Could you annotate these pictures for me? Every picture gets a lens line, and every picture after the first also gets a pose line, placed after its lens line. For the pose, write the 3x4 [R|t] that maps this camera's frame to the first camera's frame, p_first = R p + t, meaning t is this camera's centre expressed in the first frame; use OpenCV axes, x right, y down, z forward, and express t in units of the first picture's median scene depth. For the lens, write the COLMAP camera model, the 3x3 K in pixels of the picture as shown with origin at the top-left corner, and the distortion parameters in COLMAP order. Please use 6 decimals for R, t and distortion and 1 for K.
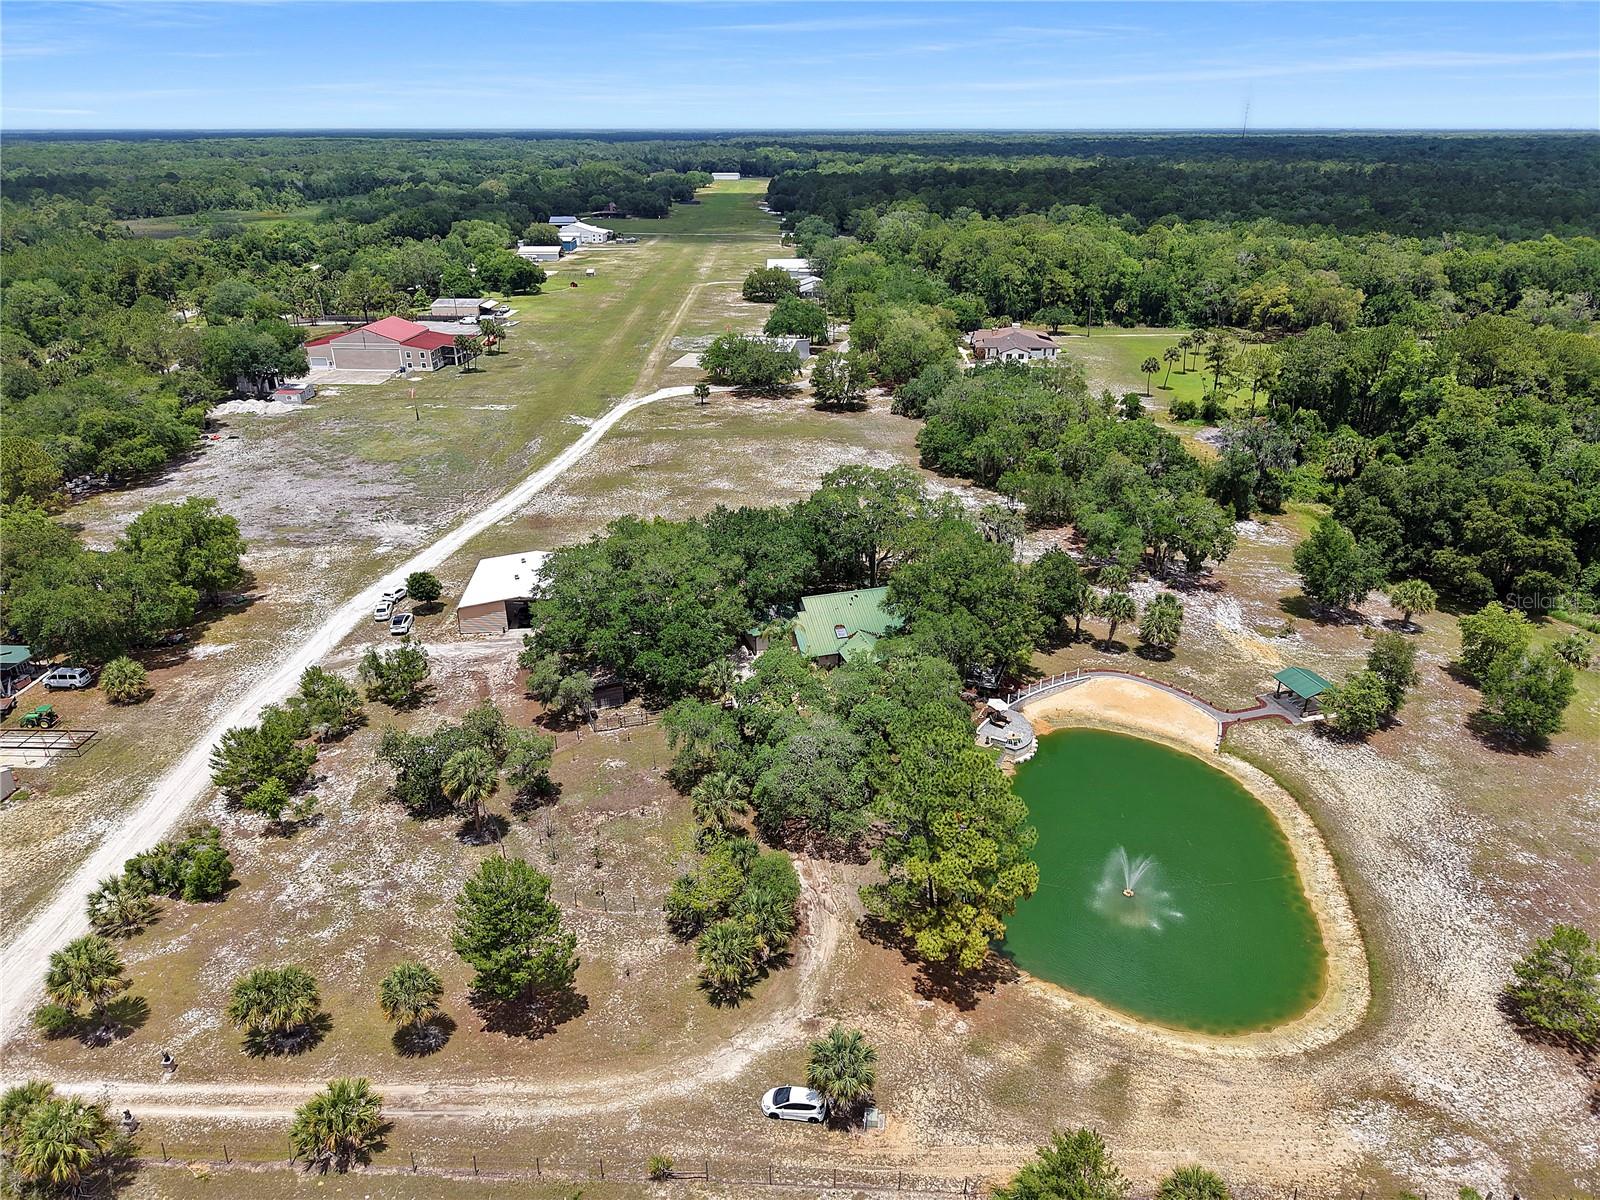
lens RADIAL K [[1071.8, 0, 800.0], [0, 1071.8, 600.0], [0, 0, 1]] dist [0.019589, -0.015231]
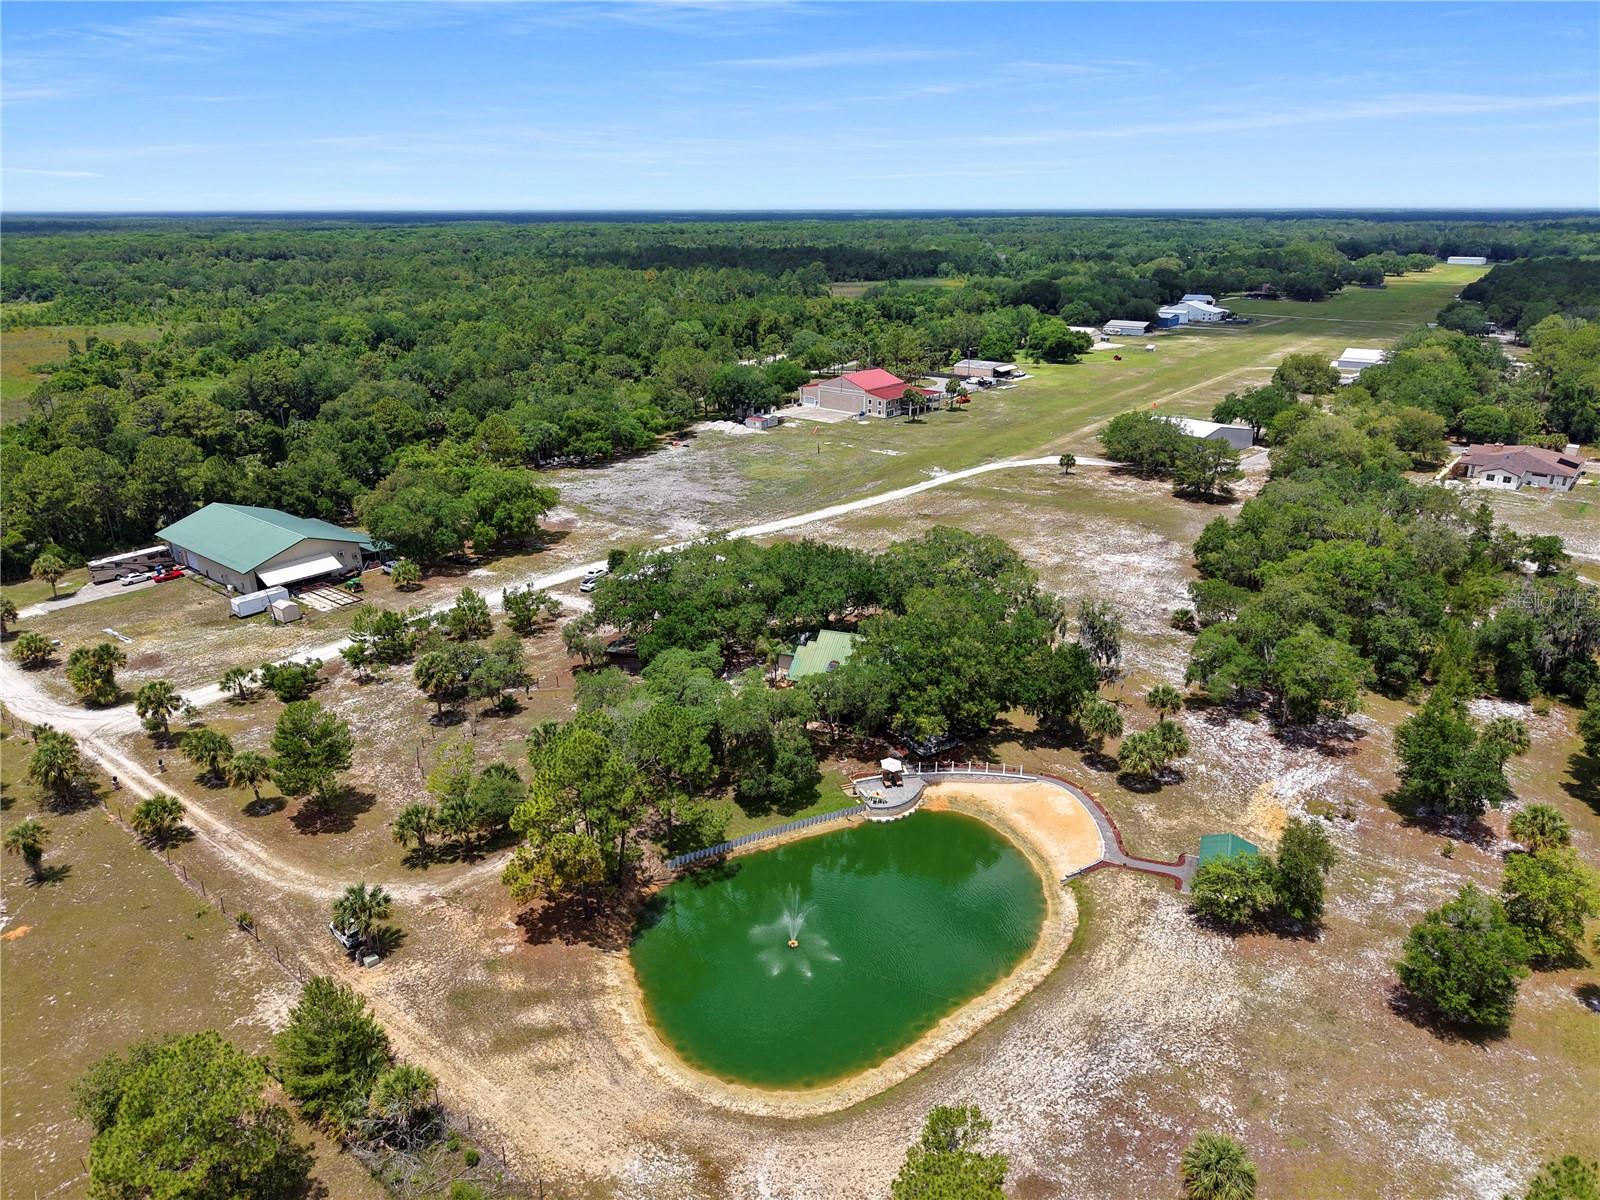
lens RADIAL K [[1052.4, 0, 802.8], [0, 1052.4, 655.4], [0, 0, 1]] dist [0.064449, -0.099912]
pose [[0.791737, 0.237518, -0.562795, 0.594010], [-0.246042, 0.967269, 0.062089, -0.039317], [0.559121, 0.089313, 0.824261, 0.118273]]
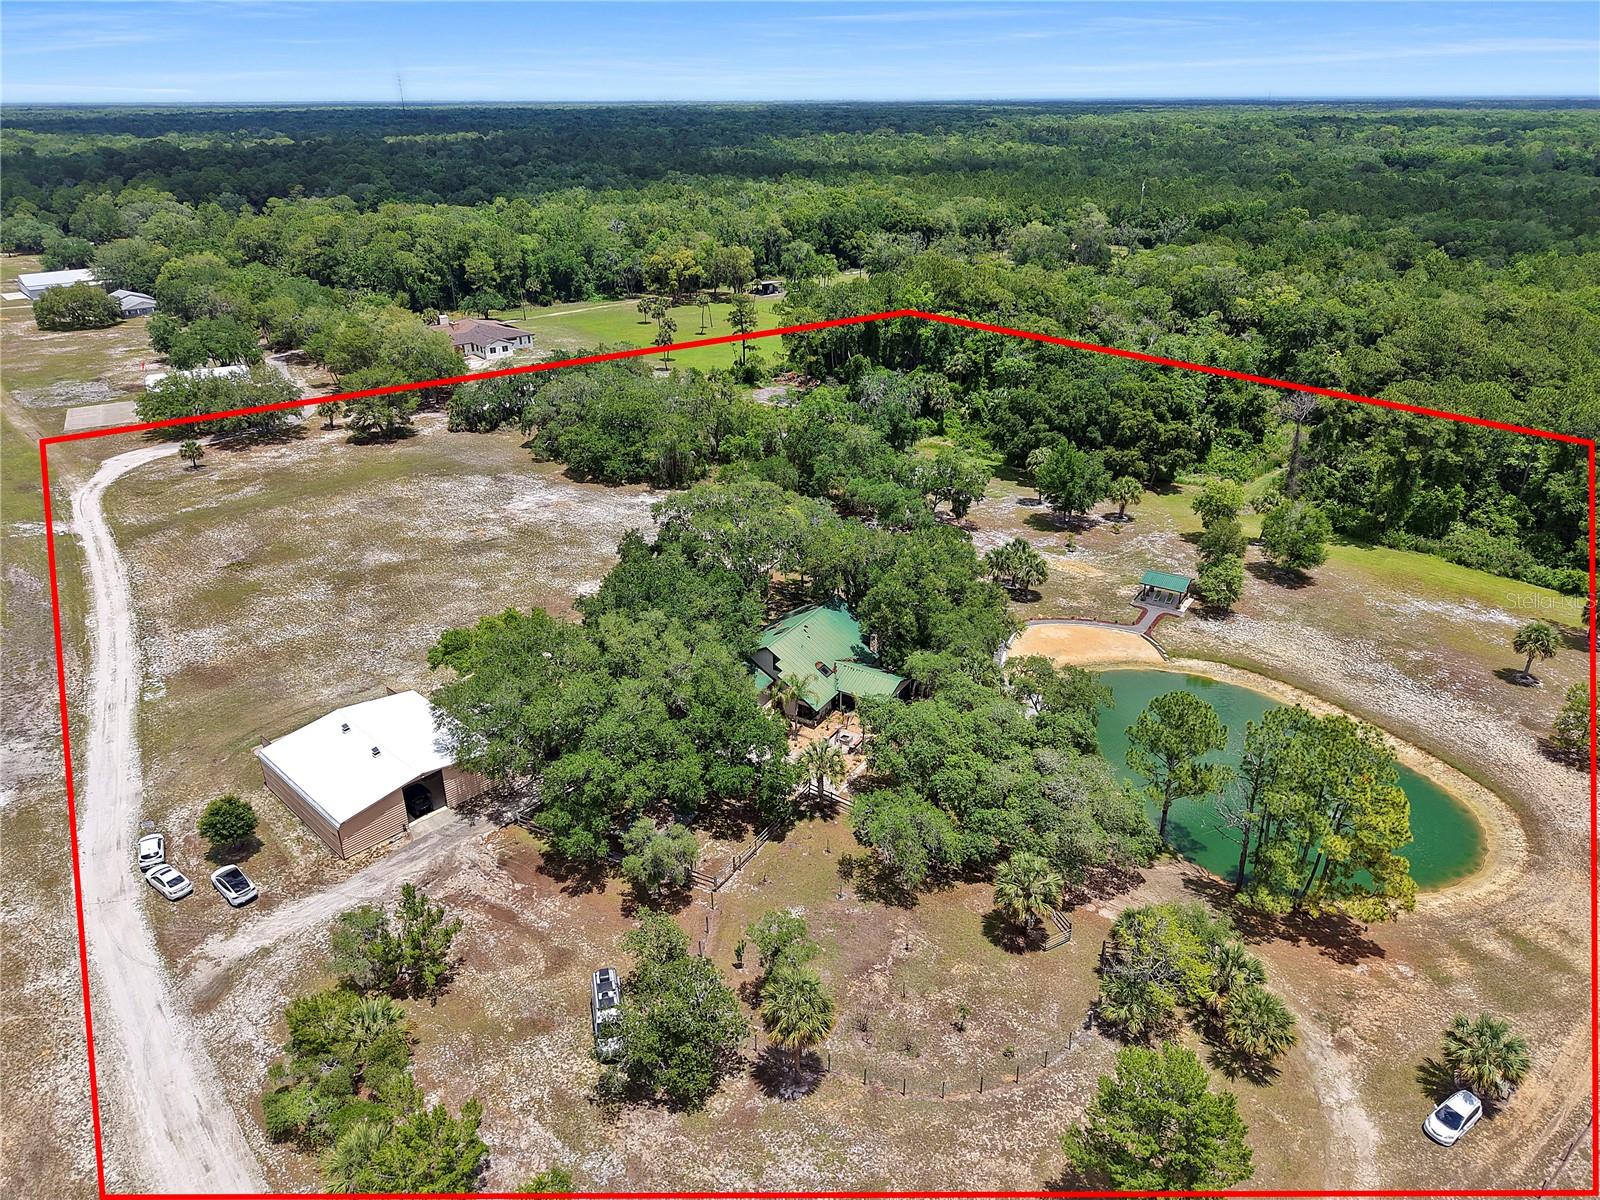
lens RADIAL K [[1071.8, 0, 800.0], [0, 1071.8, 600.0], [0, 0, 1]] dist [0.019589, -0.015231]
pose [[0.752076, -0.281697, 0.595843, -0.484054], [0.268996, 0.956526, 0.112689, -0.129180], [-0.601683, 0.075529, 0.795156, 0.303212]]
